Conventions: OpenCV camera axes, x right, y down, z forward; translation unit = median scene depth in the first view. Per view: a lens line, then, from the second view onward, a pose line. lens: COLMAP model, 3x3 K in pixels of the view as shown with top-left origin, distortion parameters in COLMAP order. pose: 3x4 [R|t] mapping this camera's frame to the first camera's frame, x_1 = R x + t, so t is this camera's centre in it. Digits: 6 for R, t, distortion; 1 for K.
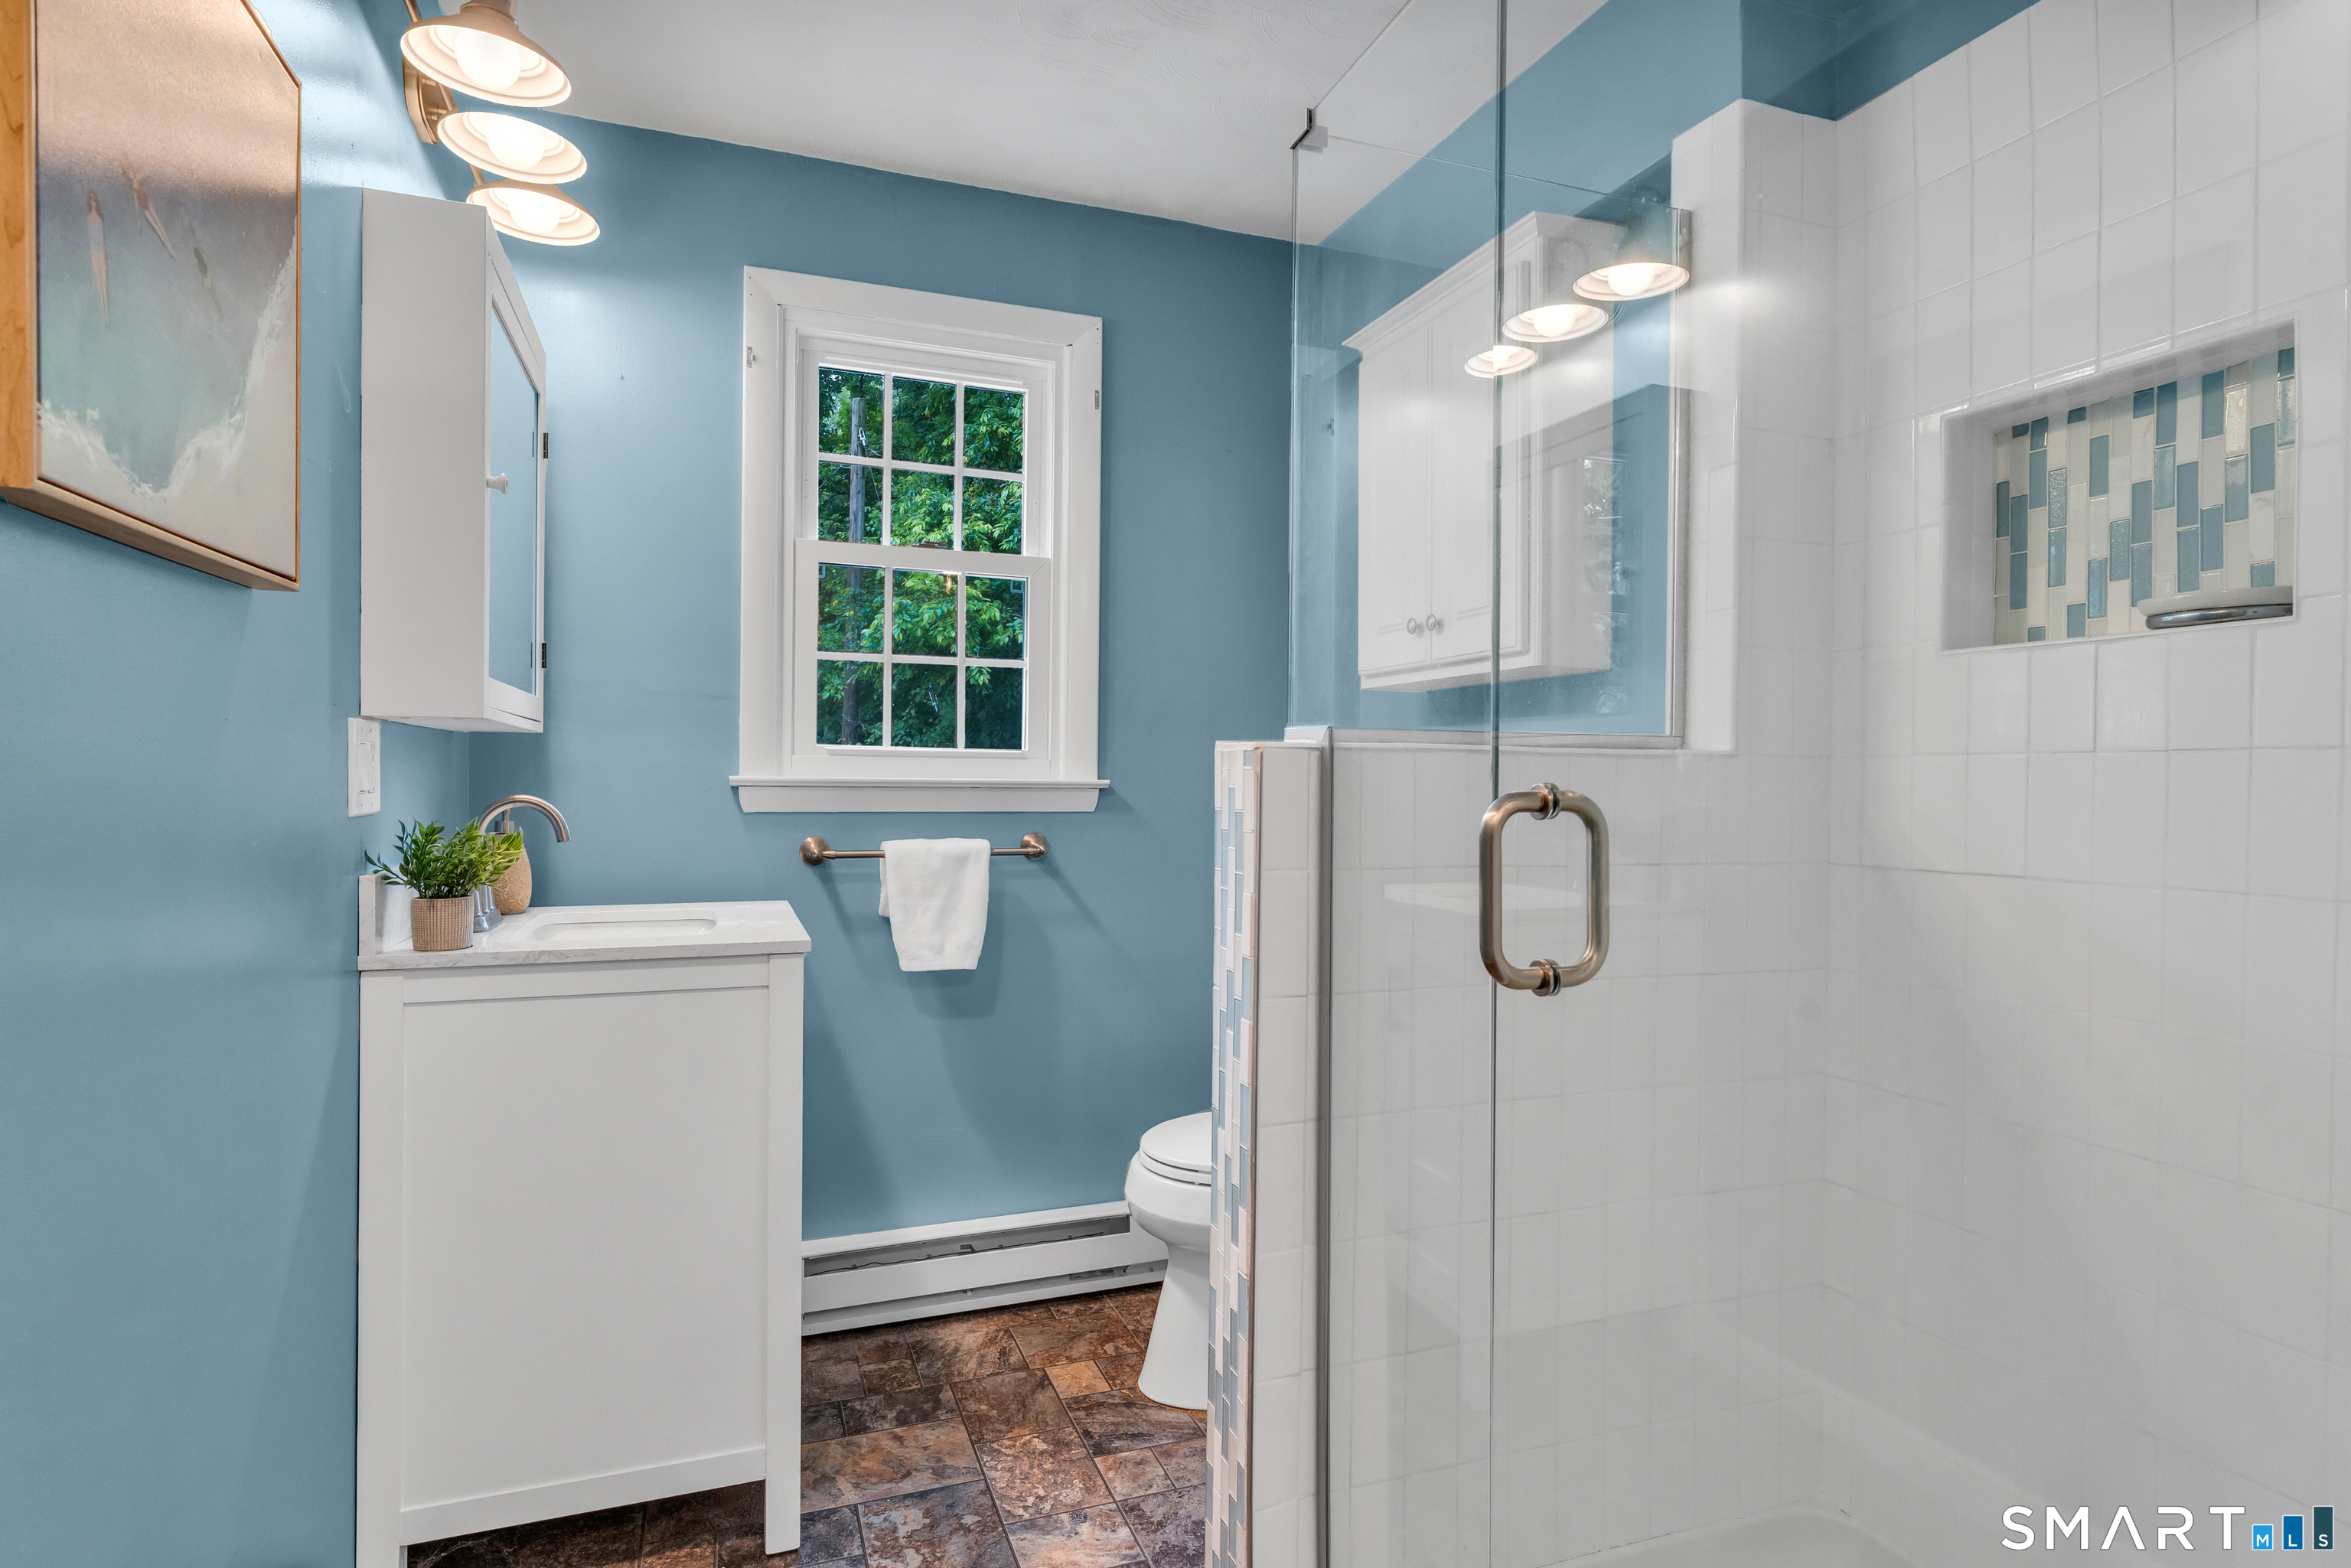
lens RADIAL K [[1187.9, 0, 1175.5], [0, 1187.9, 784.0], [0, 0, 1]] dist [0.002244, 0.000397]
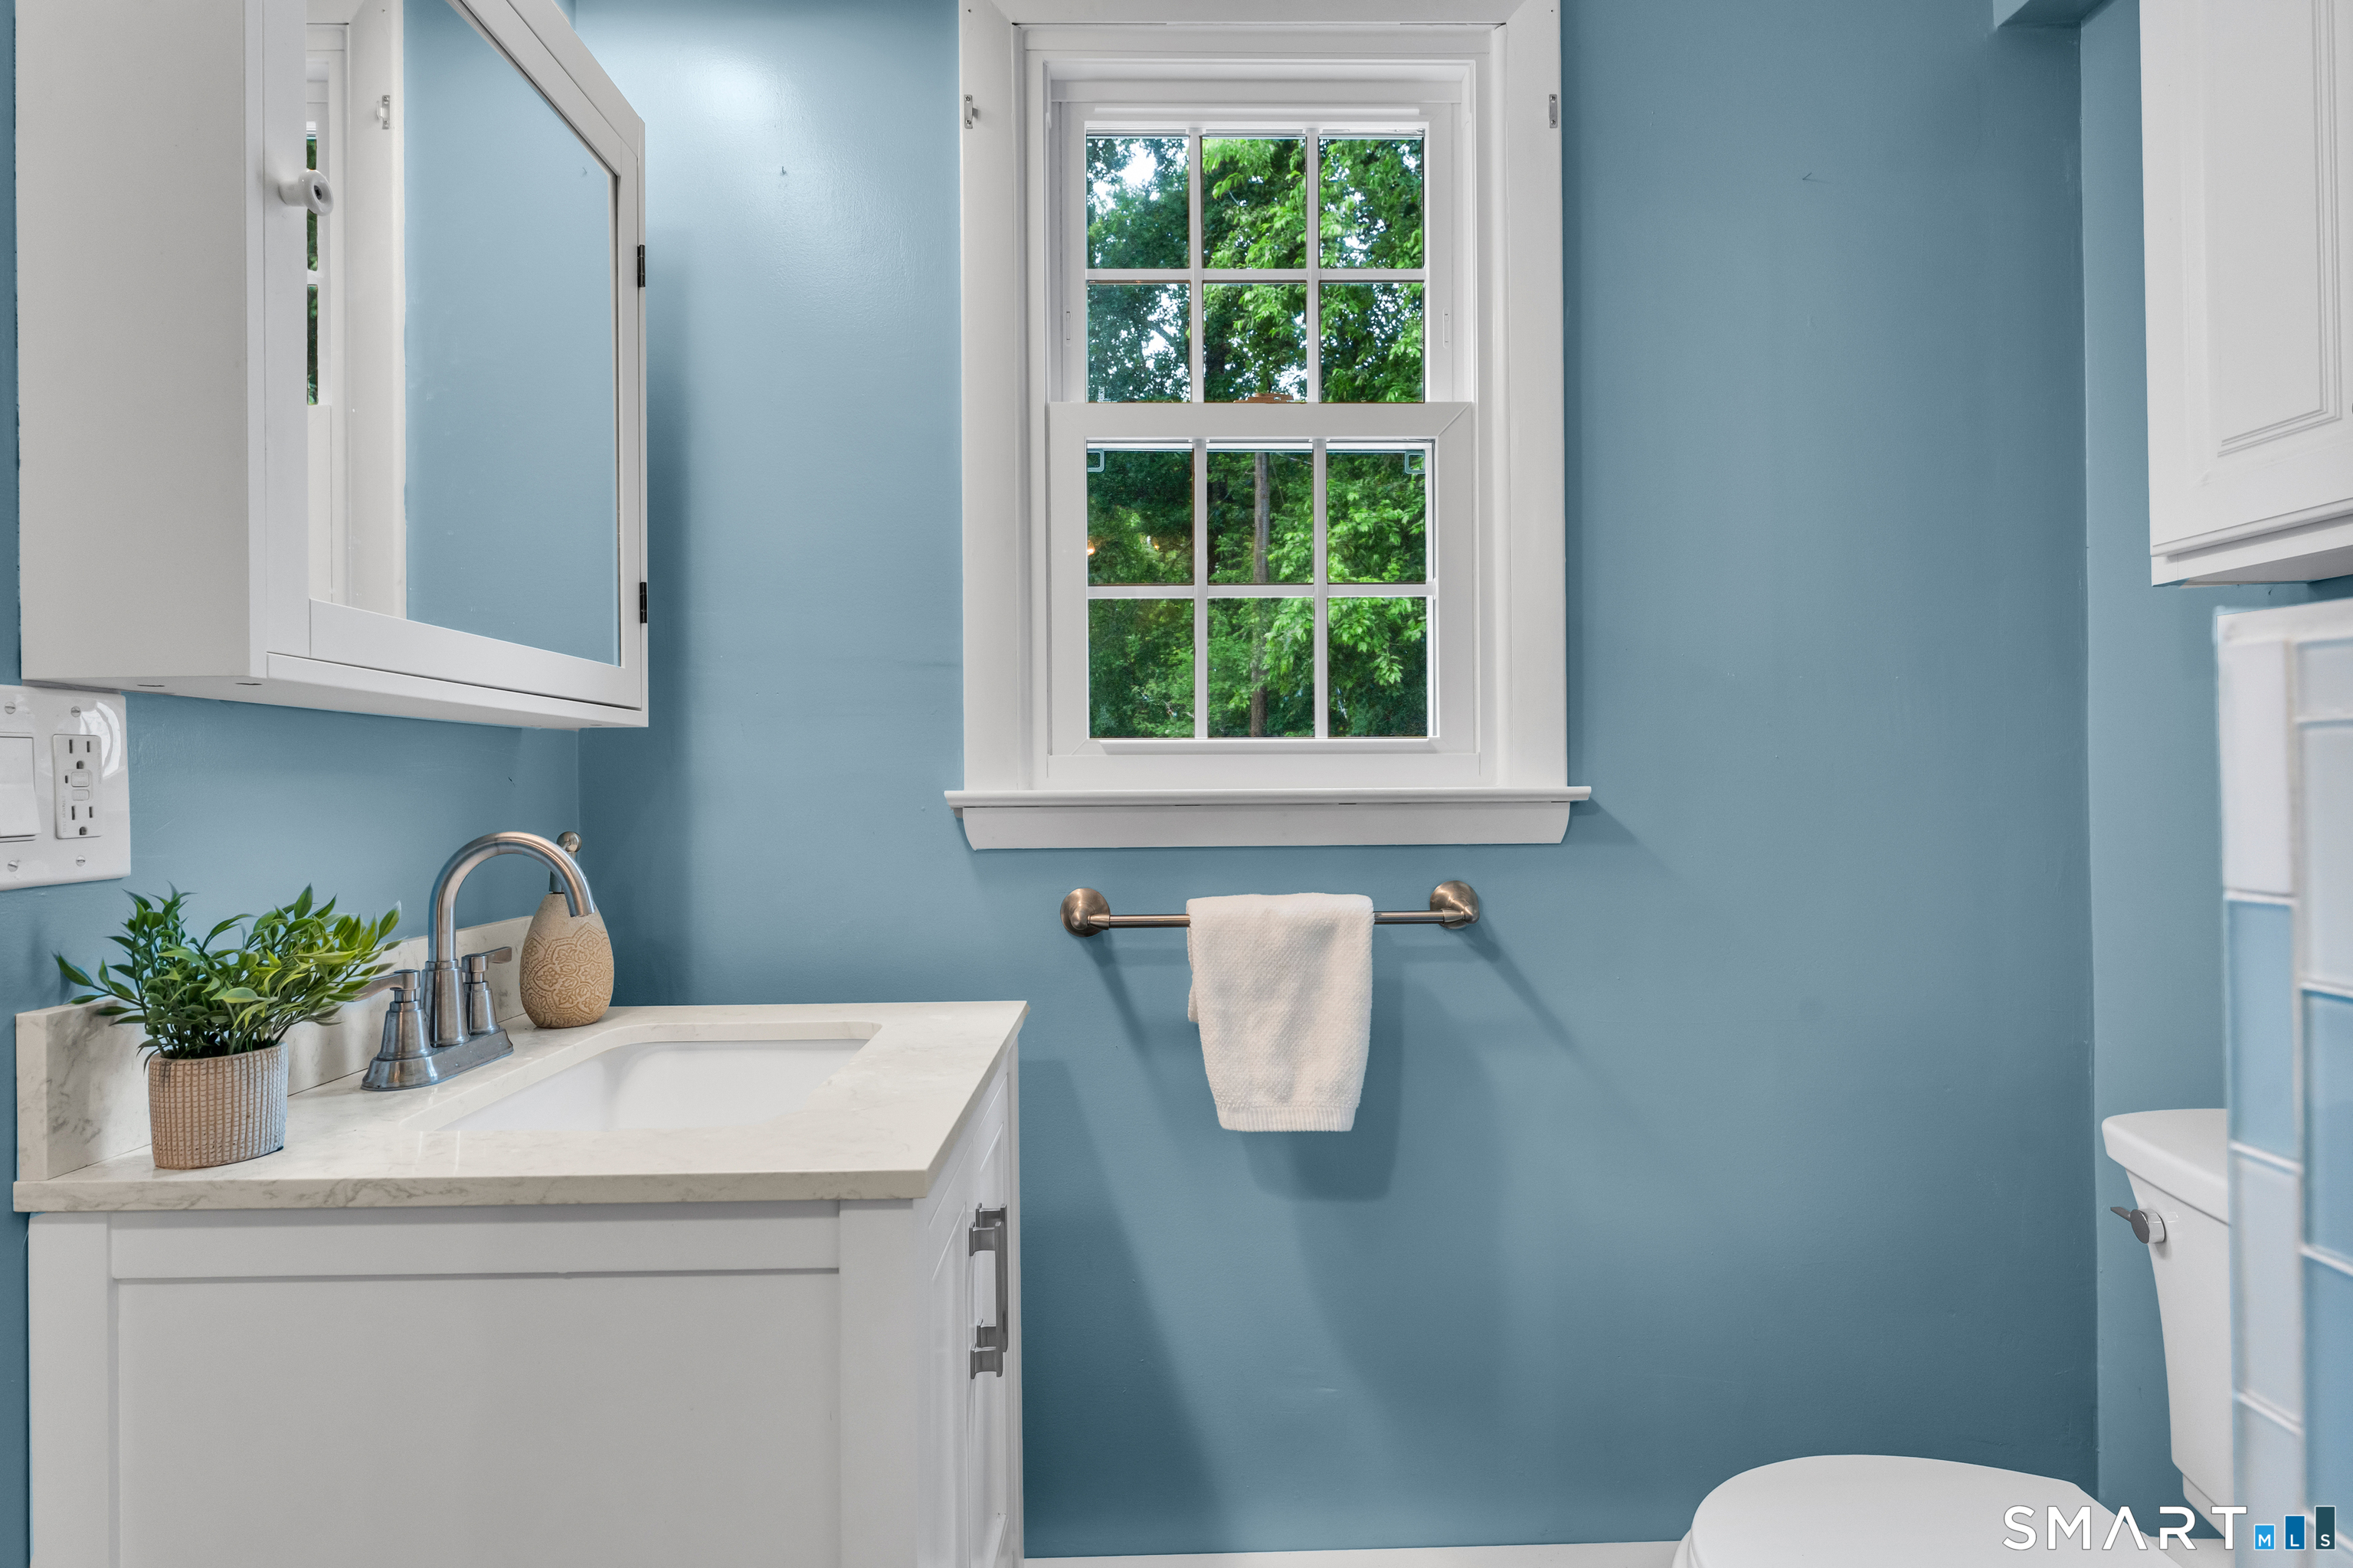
lens RADIAL K [[1189.0, 0, 1176.5], [0, 1189.0, 784.0], [0, 0, 1]] dist [0.002244, 0.000397]
pose [[0.940182, -0.019121, -0.340135, -0.051353], [0.016189, 0.999803, -0.011457, -0.001375], [0.340287, 0.005265, 0.940307, 0.440103]]
